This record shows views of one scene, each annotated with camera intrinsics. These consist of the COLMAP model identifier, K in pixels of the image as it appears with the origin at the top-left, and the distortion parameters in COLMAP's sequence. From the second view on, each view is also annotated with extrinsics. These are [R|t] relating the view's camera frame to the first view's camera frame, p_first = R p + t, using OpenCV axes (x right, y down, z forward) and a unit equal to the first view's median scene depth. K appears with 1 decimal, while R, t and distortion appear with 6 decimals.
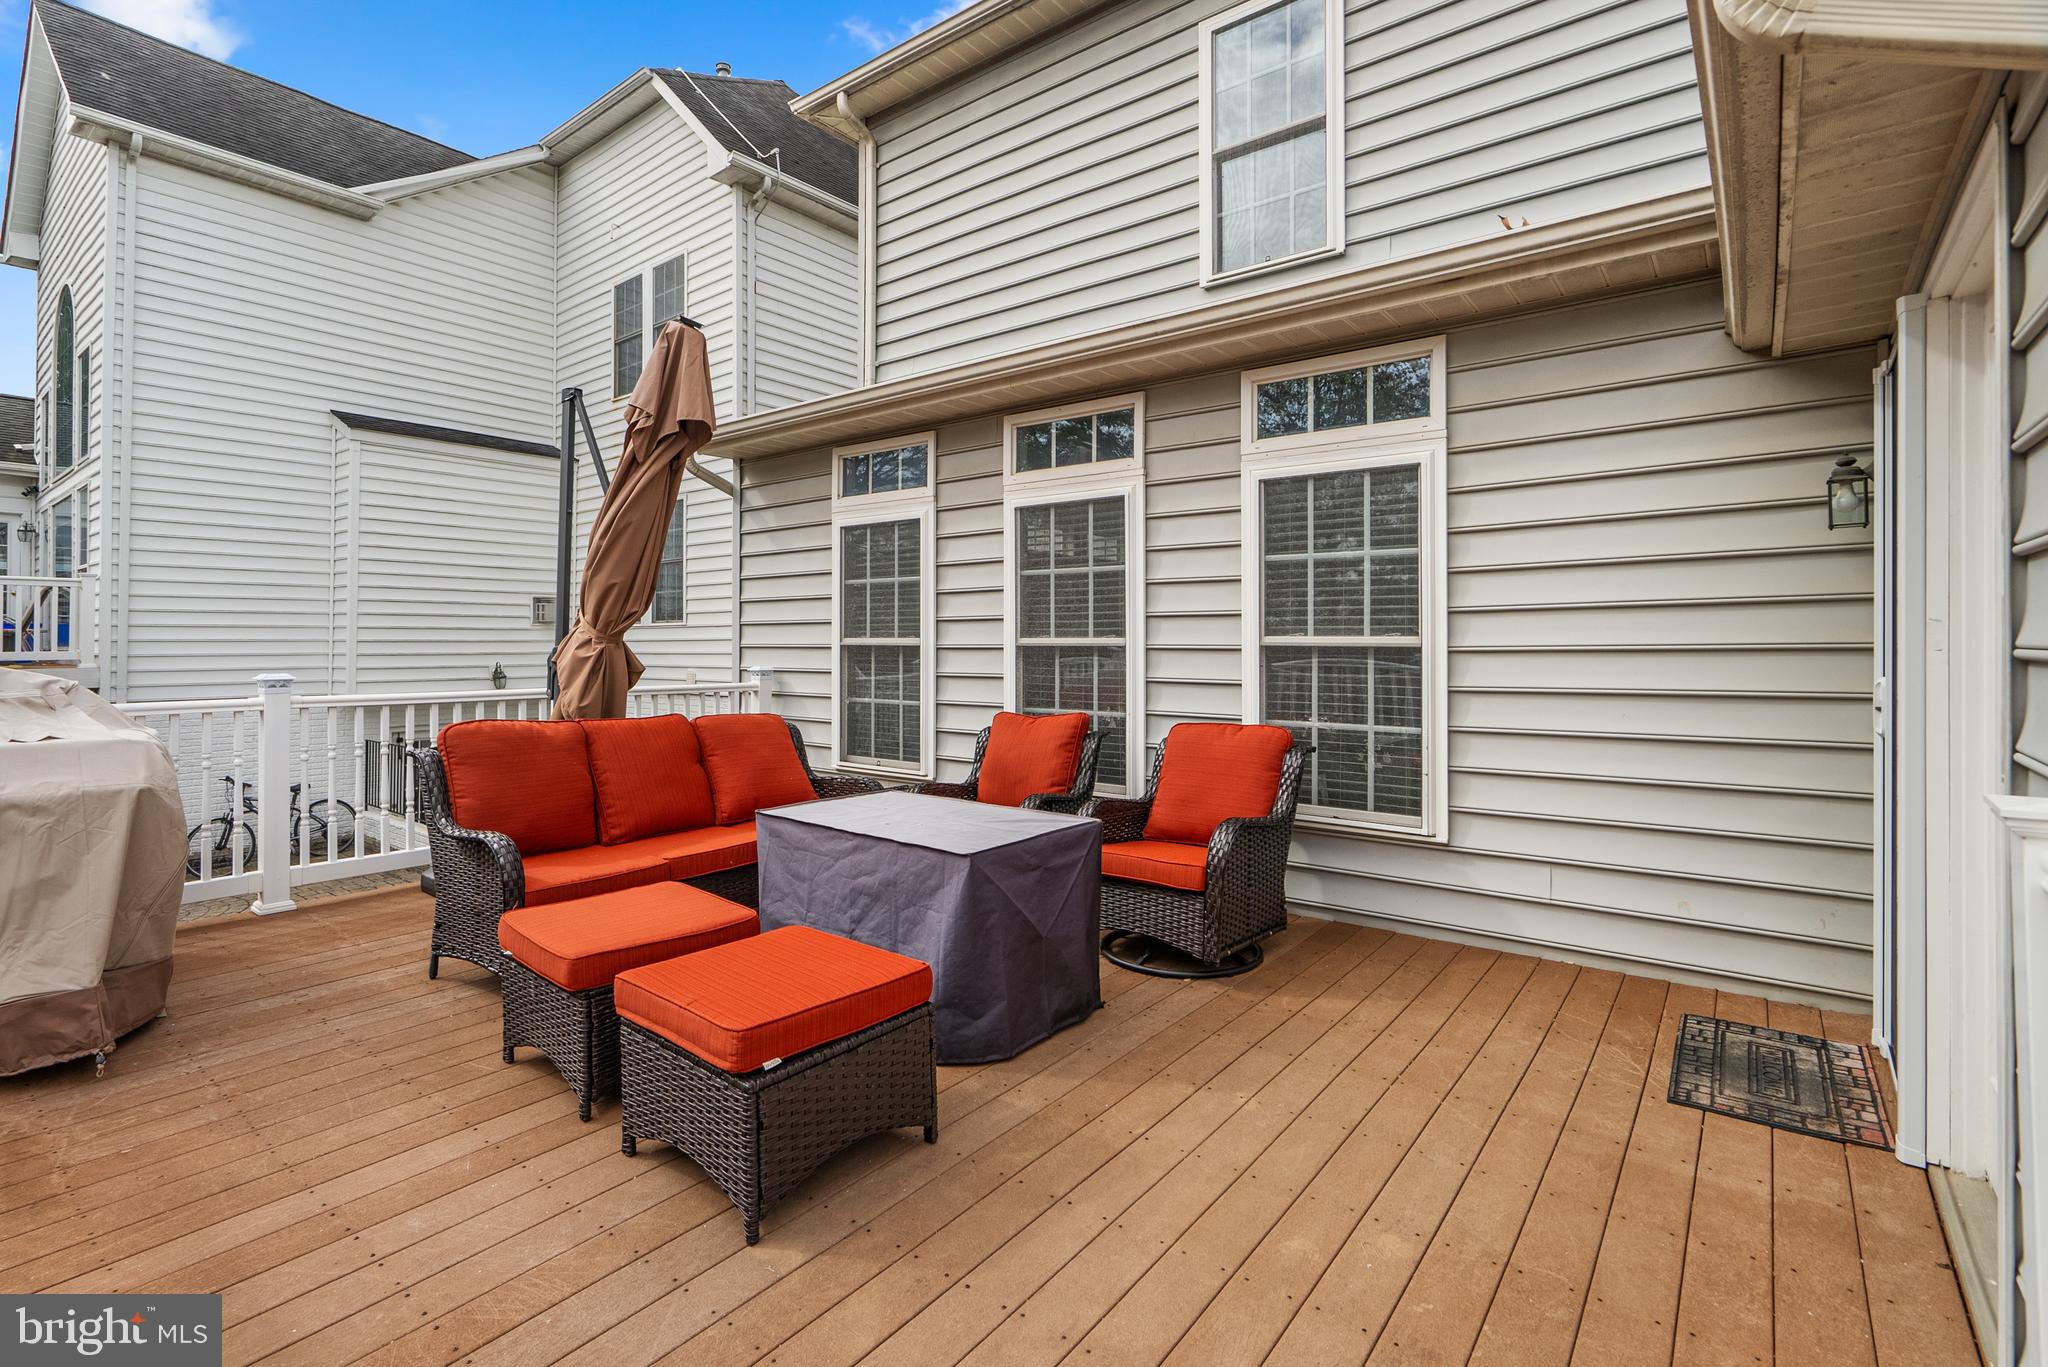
lens RADIAL K [[960.4, 0, 1018.5], [0, 960.4, 590.8], [0, 0, 1]] dist [0.000457, -0.000012]
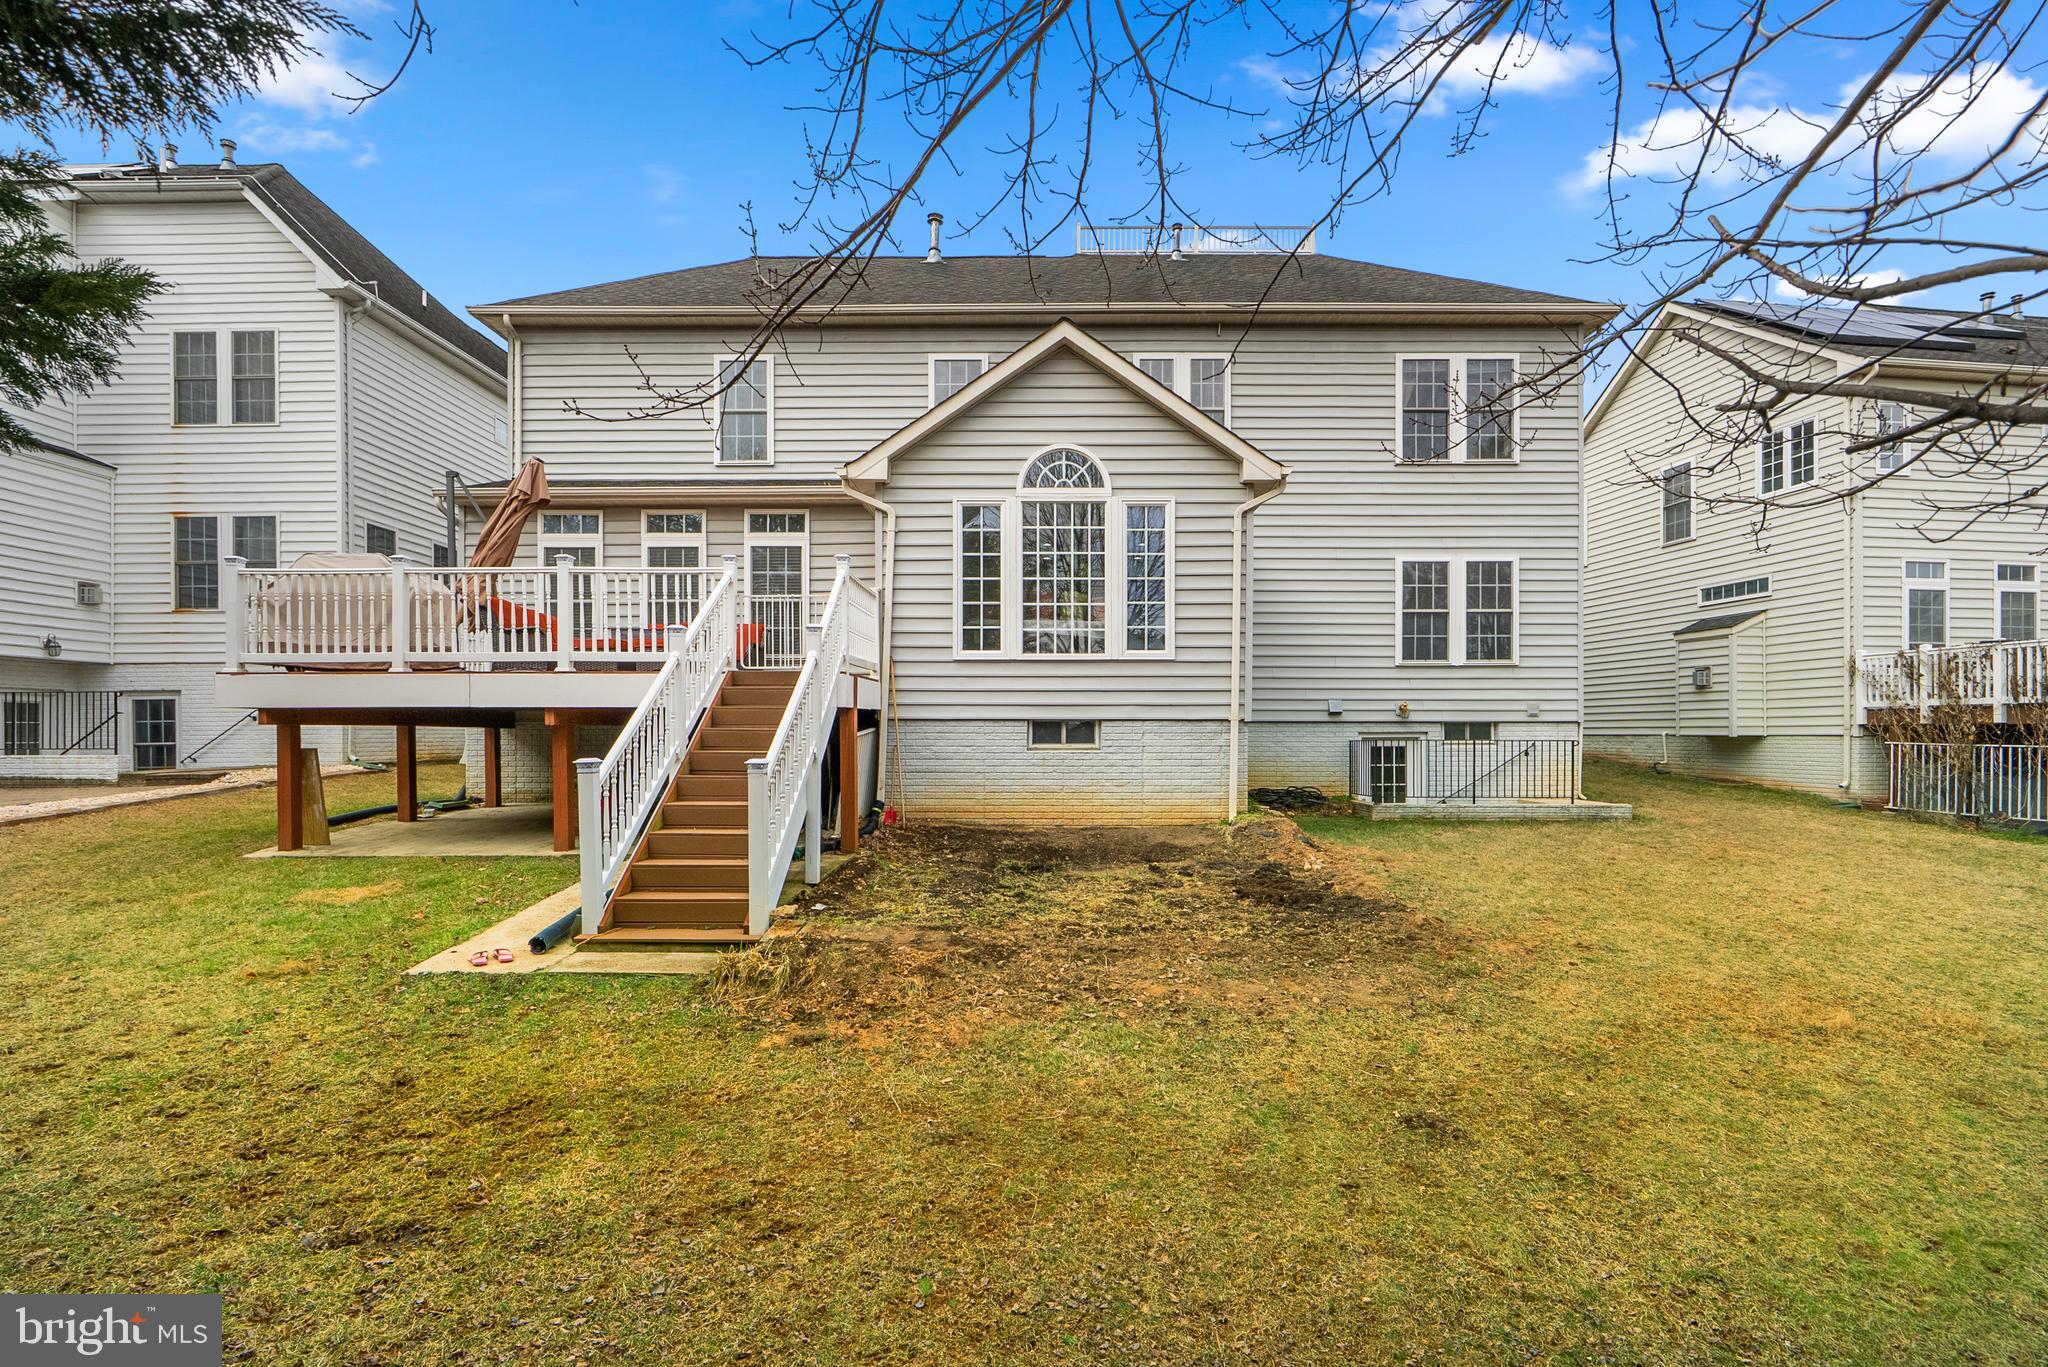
lens RADIAL K [[929.2, 0, 1022.3], [0, 929.2, 730.1], [0, 0, 1]] dist [-0.003061, 0.000042]
pose [[0.789953, 0.000033, 0.613168, -0.554948], [-0.032546, 0.998593, 0.041877, 0.199677], [-0.612303, -0.053037, 0.788842, -1.190046]]
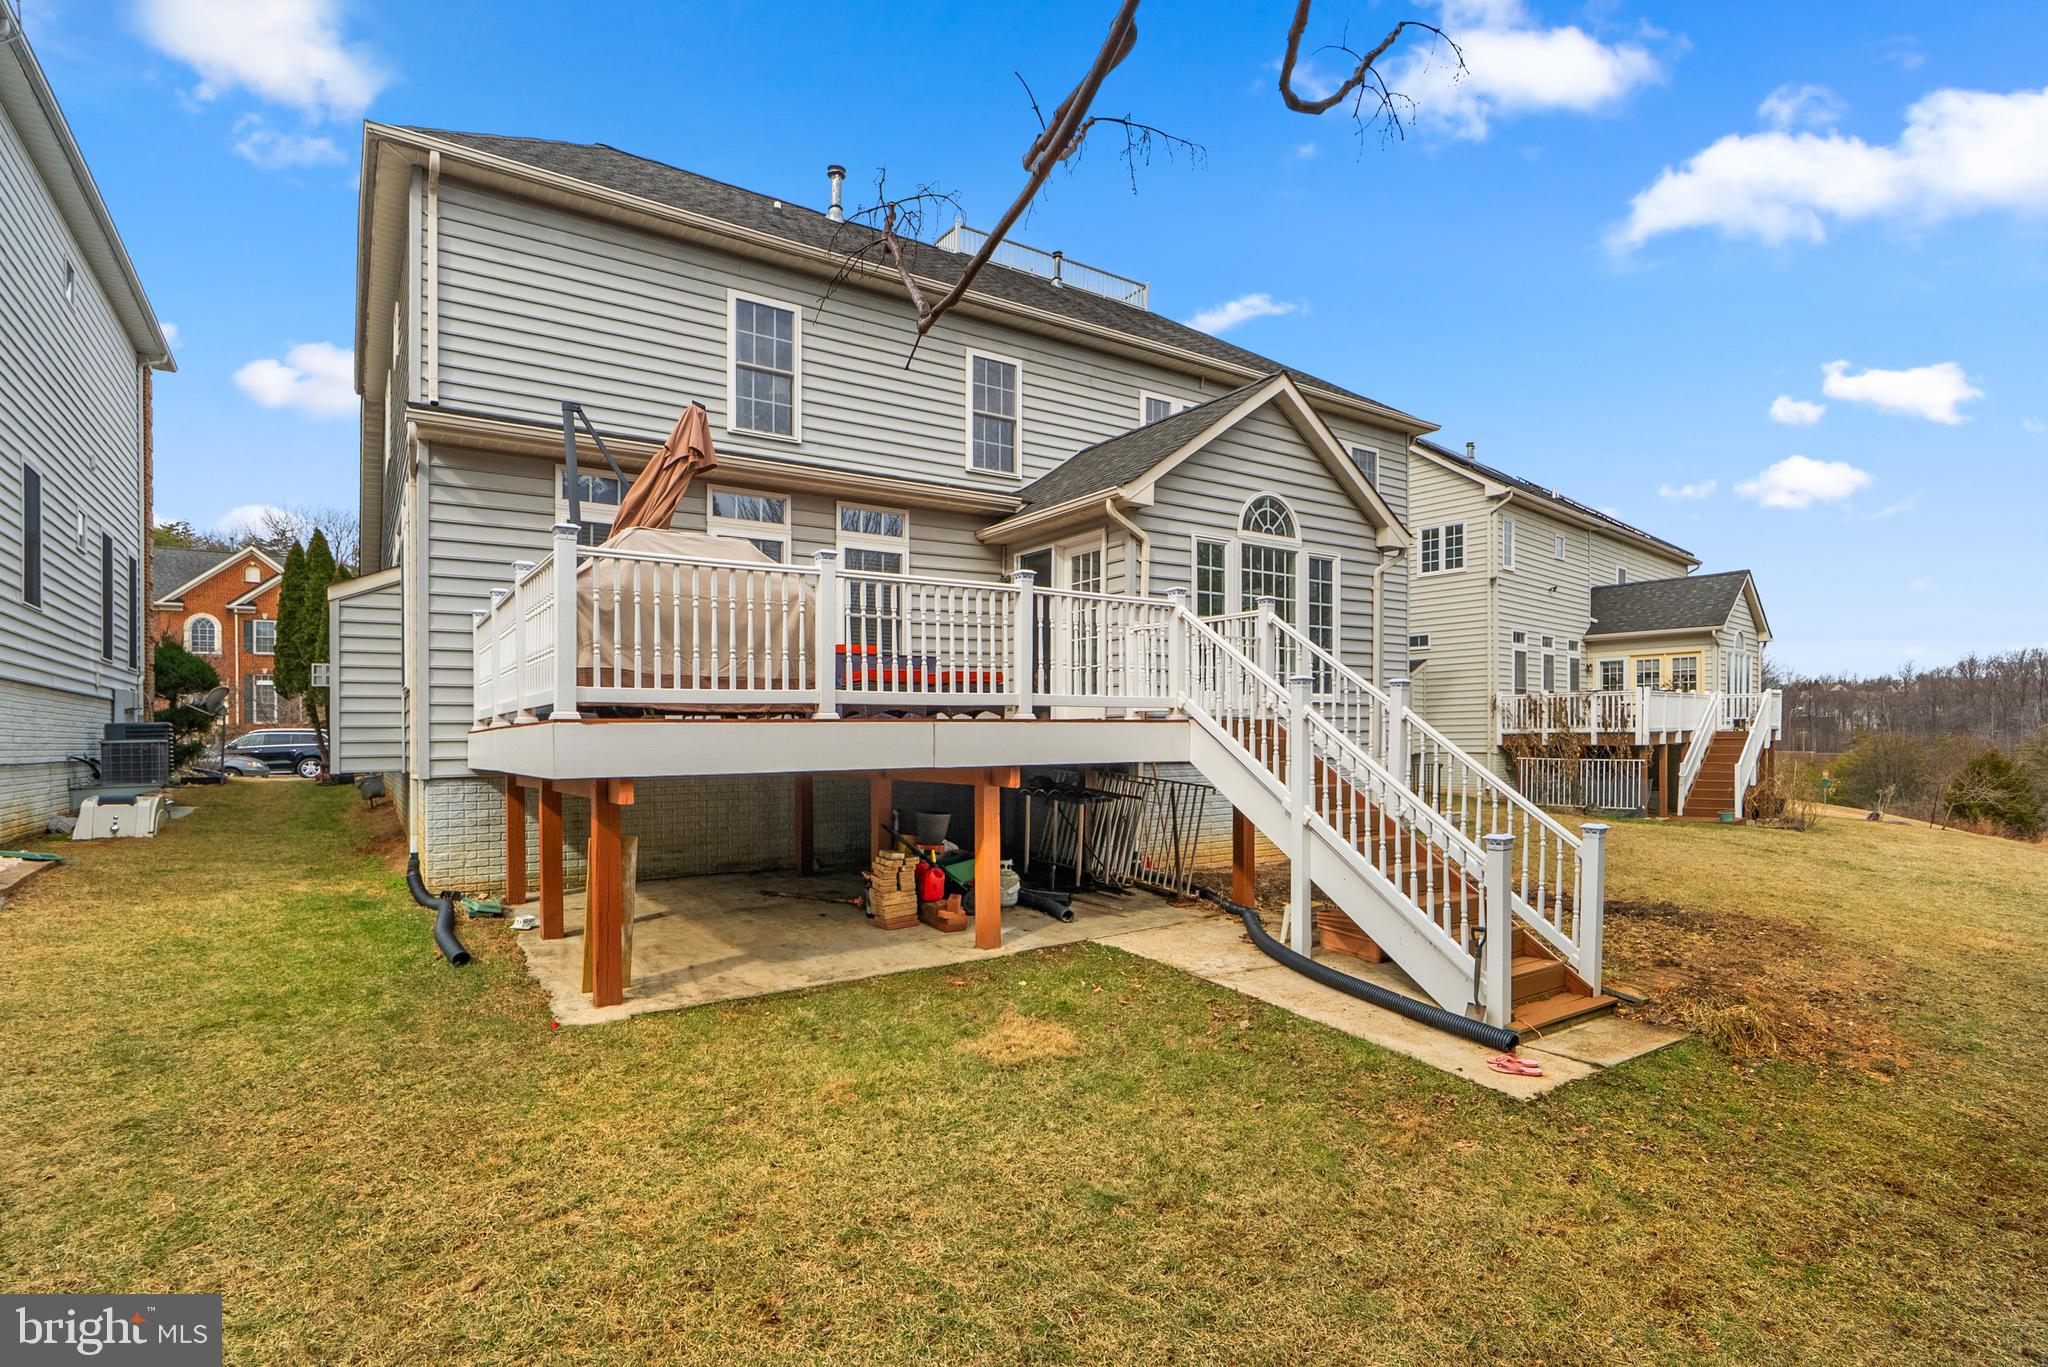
lens RADIAL K [[993.1, 0, 1029.6], [0, 993.1, 725.3], [0, 0, 1]] dist [-0.002576, -0.000018]
pose [[0.298438, 0.008862, 0.954388, -1.284051], [-0.038196, 0.999267, 0.002665, 0.197772], [-0.953664, -0.037250, 0.298558, -0.135606]]
